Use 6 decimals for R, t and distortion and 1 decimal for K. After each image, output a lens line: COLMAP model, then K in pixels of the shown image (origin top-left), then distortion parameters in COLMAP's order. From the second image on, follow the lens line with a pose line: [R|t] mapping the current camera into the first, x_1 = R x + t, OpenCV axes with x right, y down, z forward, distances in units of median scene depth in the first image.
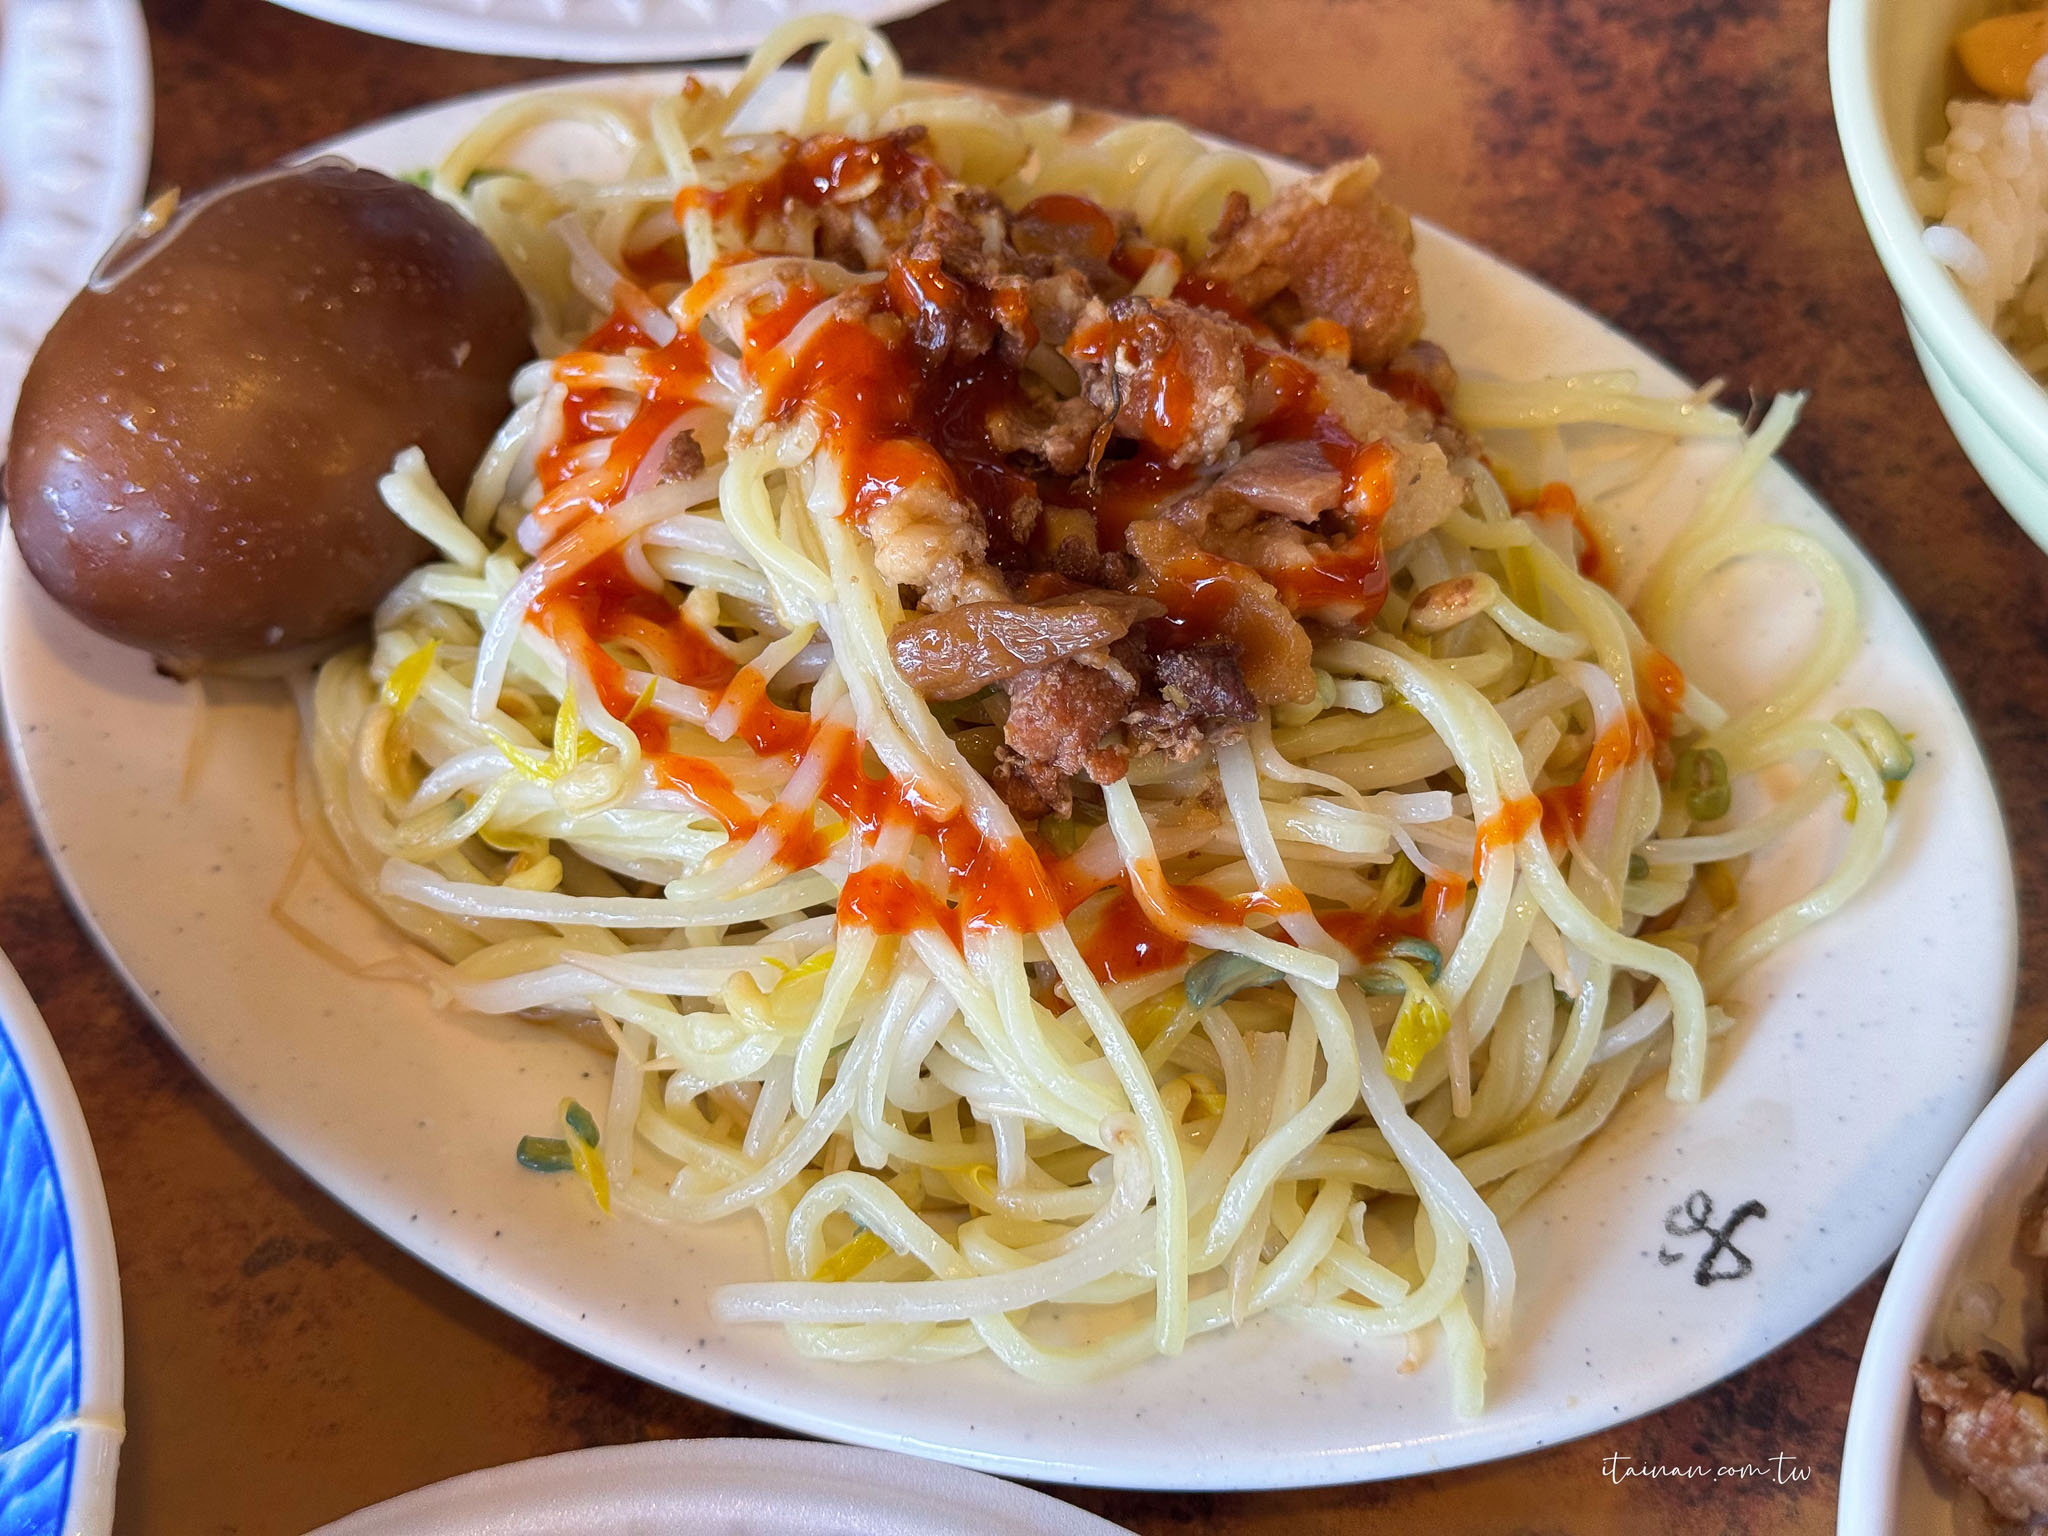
lens RADIAL K [[3115.5, 0, 1071.3], [0, 3115.5, 768.1], [0, 0, 1]] dist [0.082289, 0.000000]
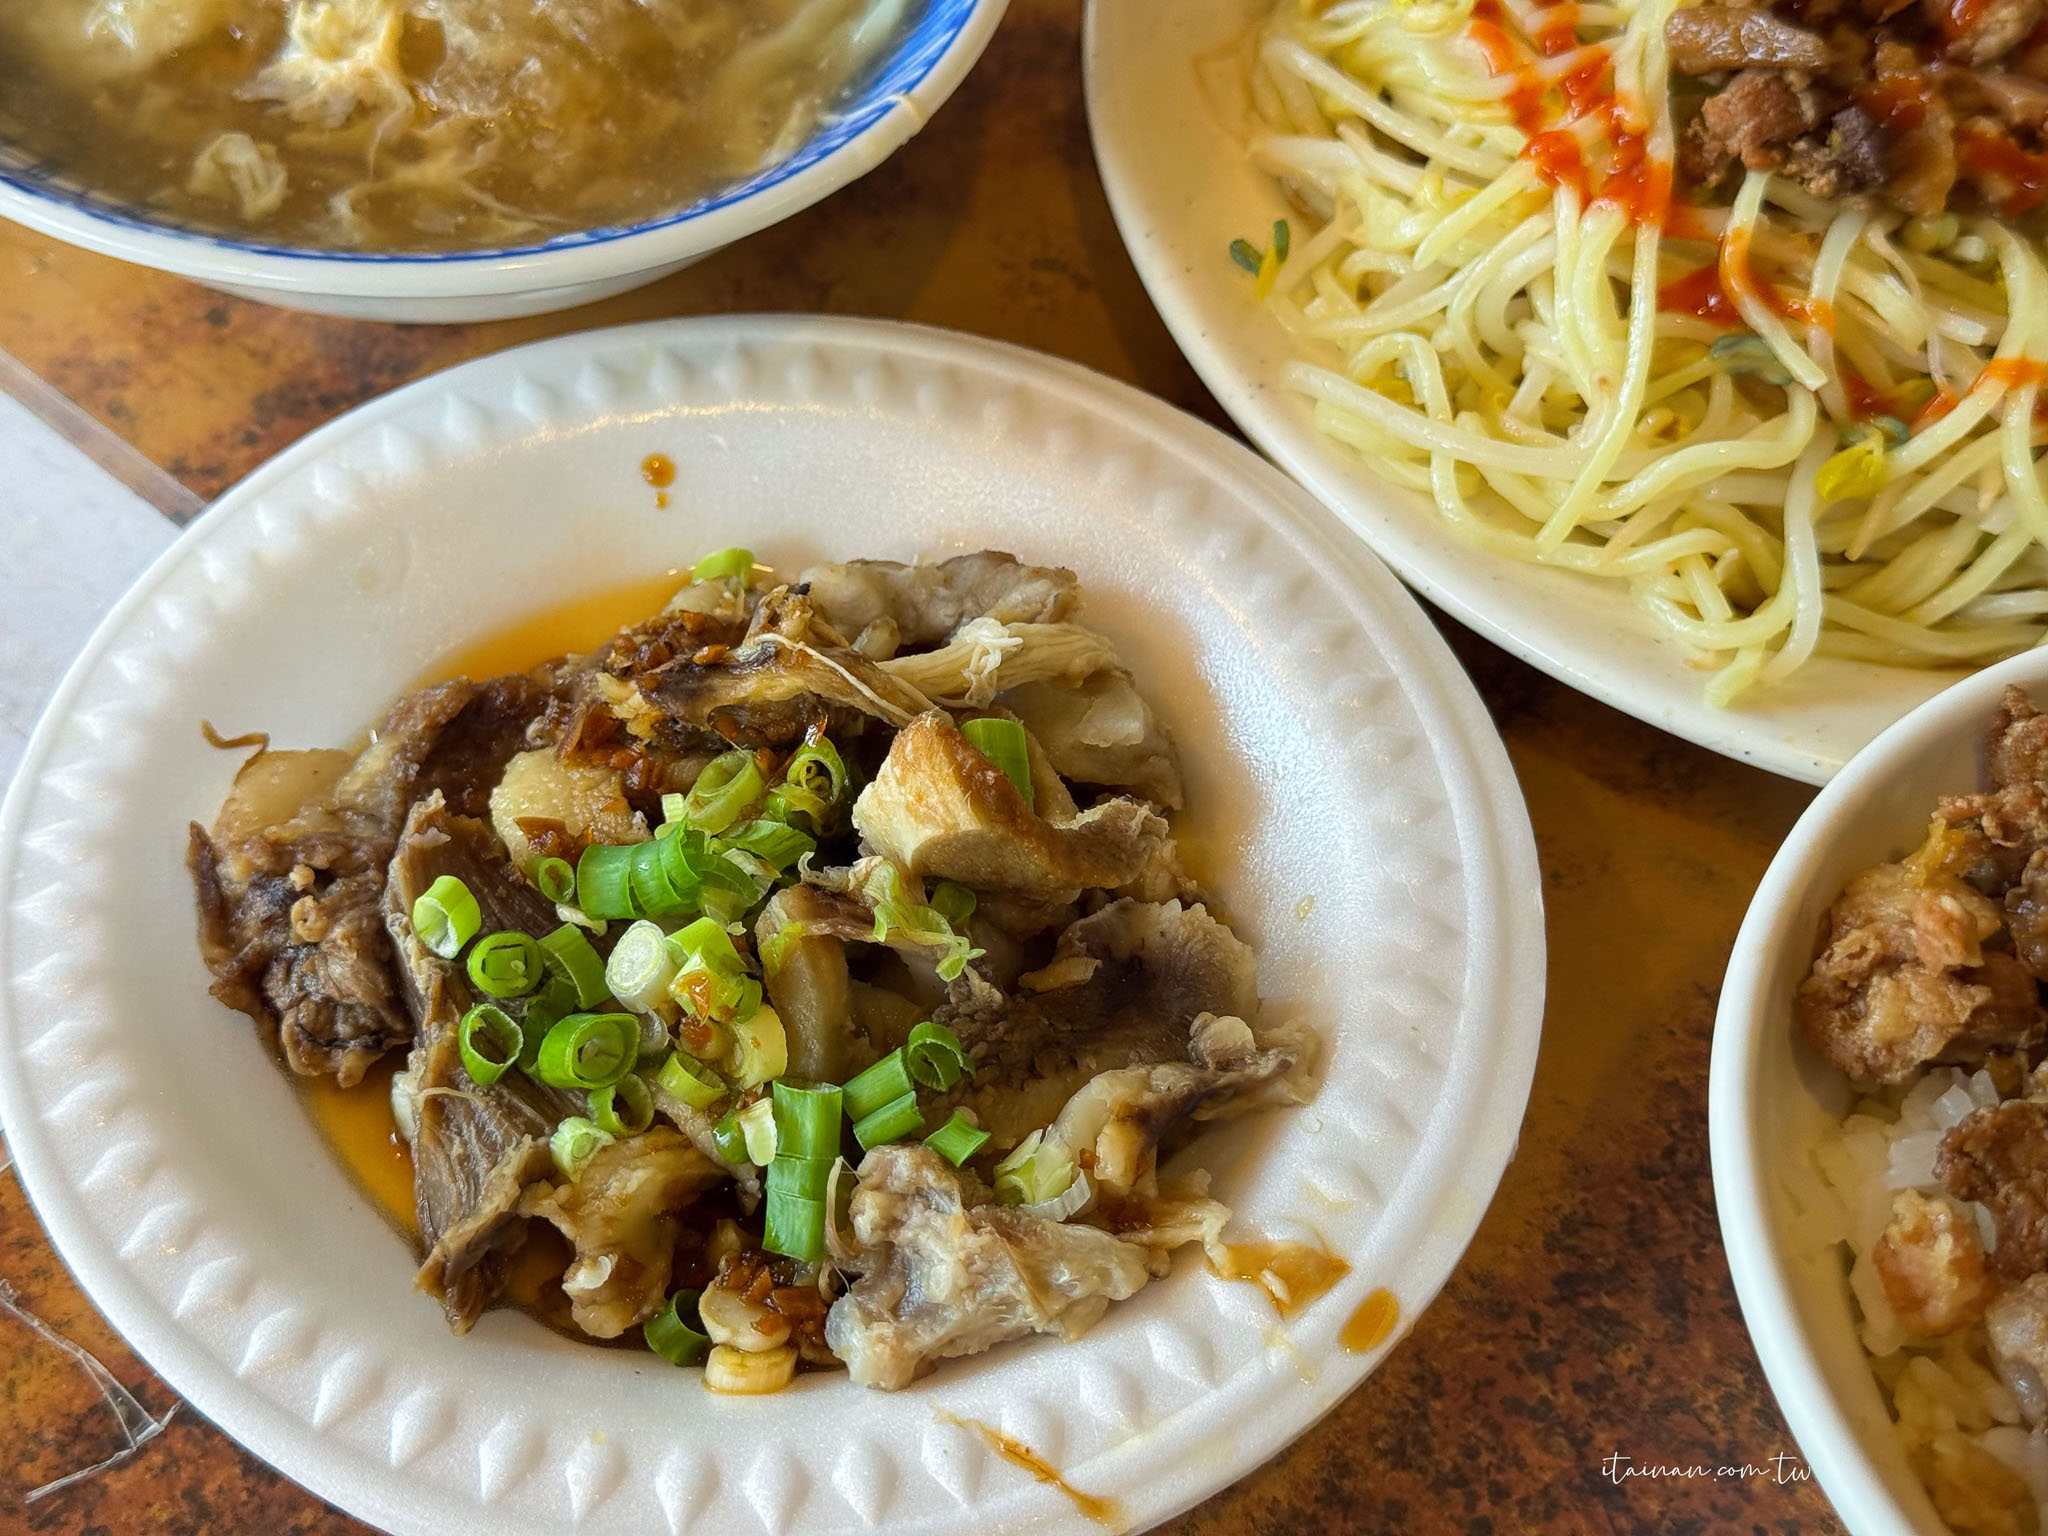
lens RADIAL K [[3115.5, 0, 939.3], [0, 3115.5, 773.5], [0, 0, 1]] dist [0.082289, 0.000000]
pose [[0.764467, 0.526181, -0.372457, 0.368977], [-0.571608, 0.820403, -0.014216, 0.418954], [0.298085, 0.223767, 0.927941, -0.271437]]
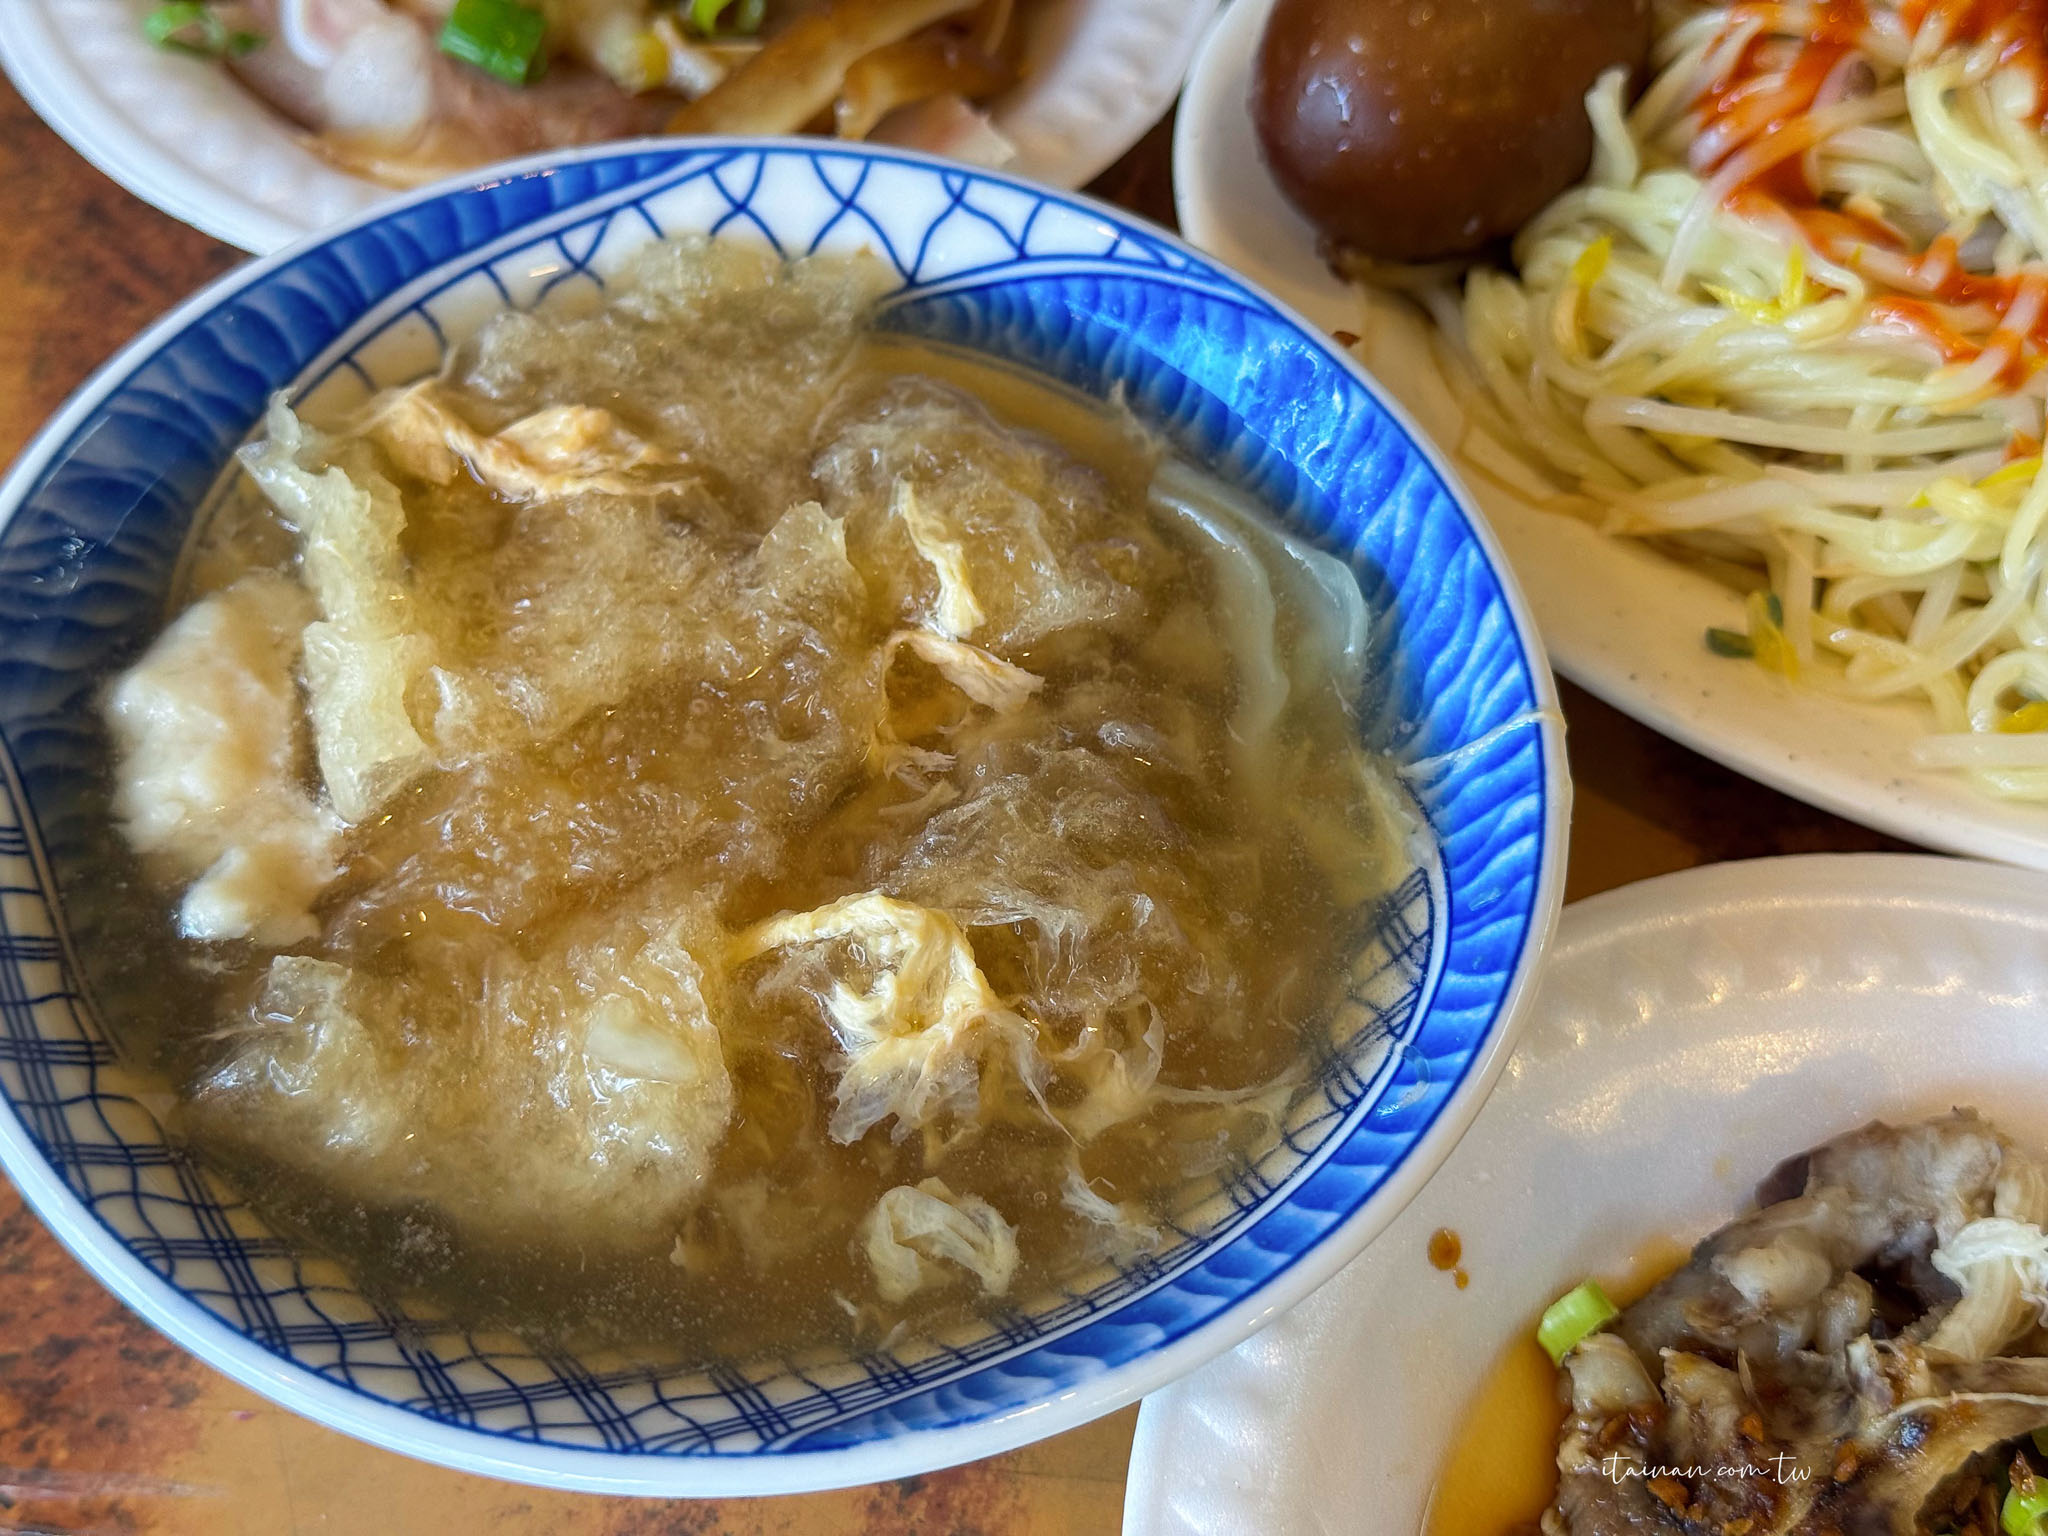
lens RADIAL K [[3115.5, 0, 1030.6], [0, 3115.5, 774.7], [0, 0, 1]] dist [0.082289, 0.000000]
pose [[0.997818, 0.064202, 0.015415, -0.459591], [-0.062474, 0.993588, -0.094237, 0.309818], [-0.021367, 0.093068, 0.995430, -0.177382]]
